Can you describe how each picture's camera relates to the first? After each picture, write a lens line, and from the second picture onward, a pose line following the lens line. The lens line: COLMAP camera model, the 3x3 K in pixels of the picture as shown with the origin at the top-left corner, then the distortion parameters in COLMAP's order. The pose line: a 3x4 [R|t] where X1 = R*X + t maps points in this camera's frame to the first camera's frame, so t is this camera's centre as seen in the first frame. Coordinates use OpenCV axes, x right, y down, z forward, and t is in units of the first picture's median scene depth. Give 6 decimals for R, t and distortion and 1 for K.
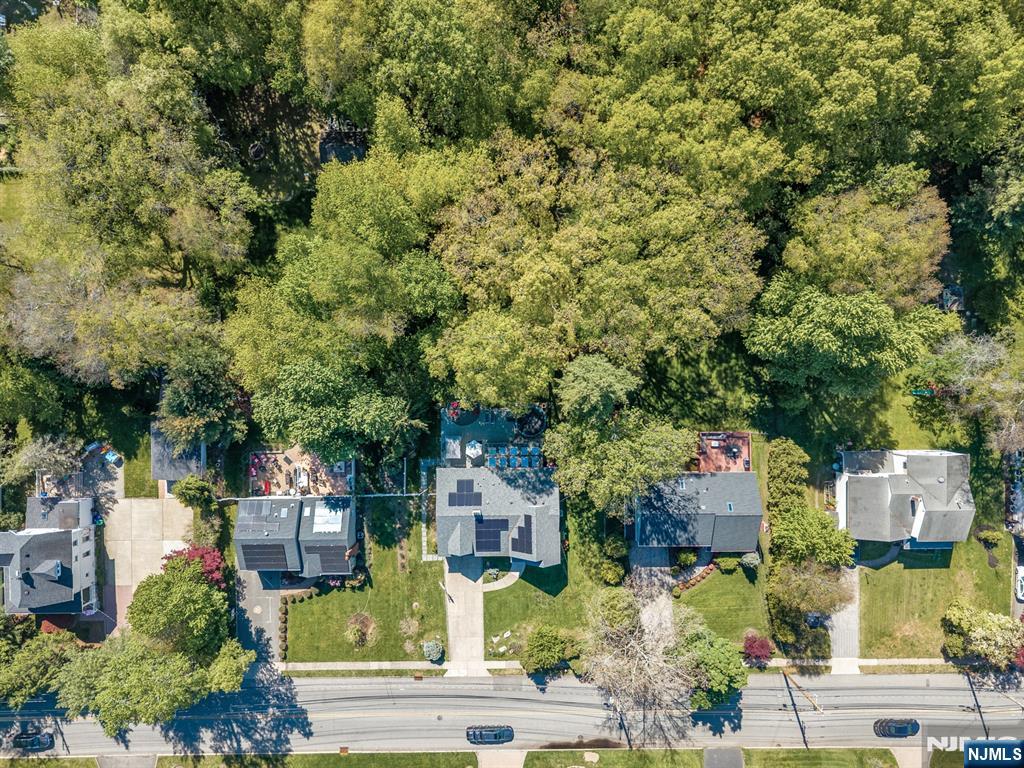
lens RADIAL K [[713.6, 0, 511.7], [0, 713.6, 382.0], [0, 0, 1]] dist [0.007721, -0.004298]
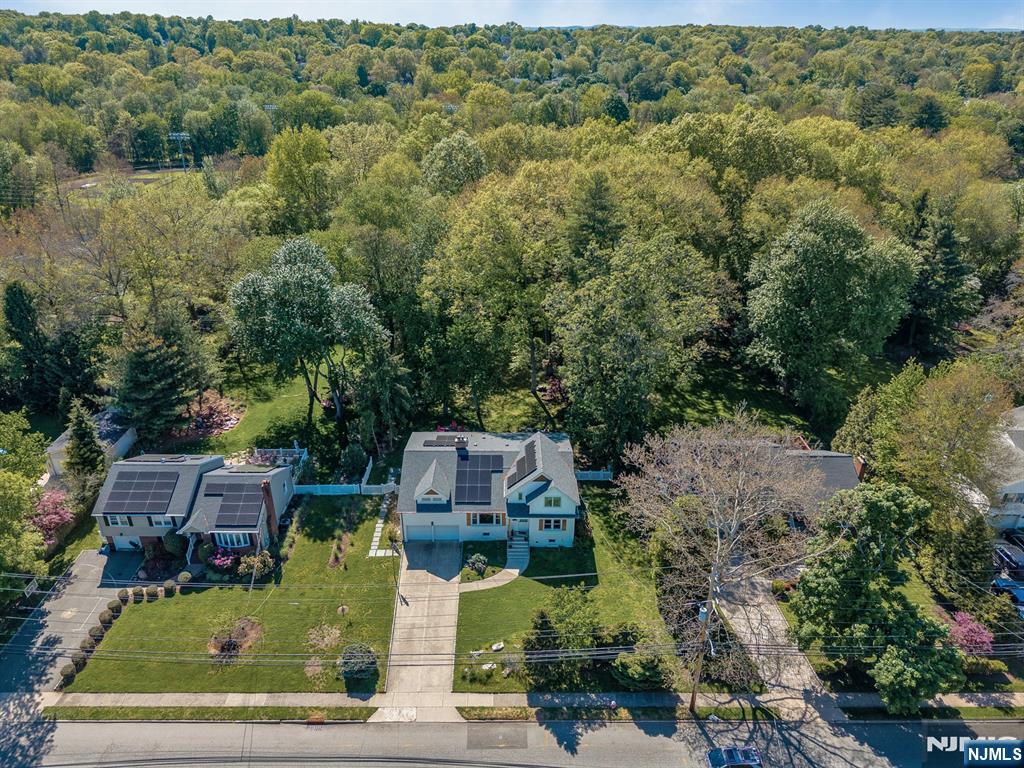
lens RADIAL K [[713.6, 0, 511.0], [0, 713.6, 381.1], [0, 0, 1]] dist [0.007721, -0.004298]
pose [[0.999997, 0.001803, -0.001834, 0.004293], [-0.002418, 0.416201, -0.909270, 0.764253], [-0.000876, 0.909271, 0.416204, 0.583351]]
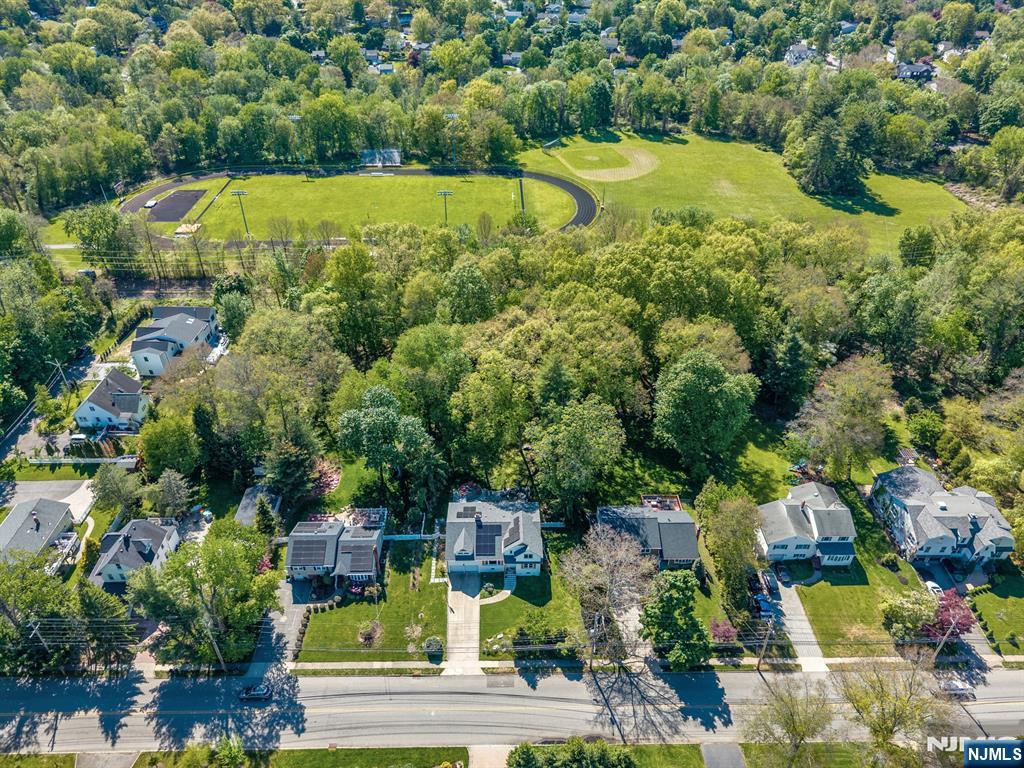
lens RADIAL K [[713.6, 0, 511.2], [0, 713.6, 387.7], [0, 0, 1]] dist [0.007721, -0.004298]
pose [[0.999972, -0.007326, 0.001425, 0.012224], [0.005375, 0.574509, -0.818481, 1.042652], [0.005177, 0.818466, 0.574532, 0.035799]]
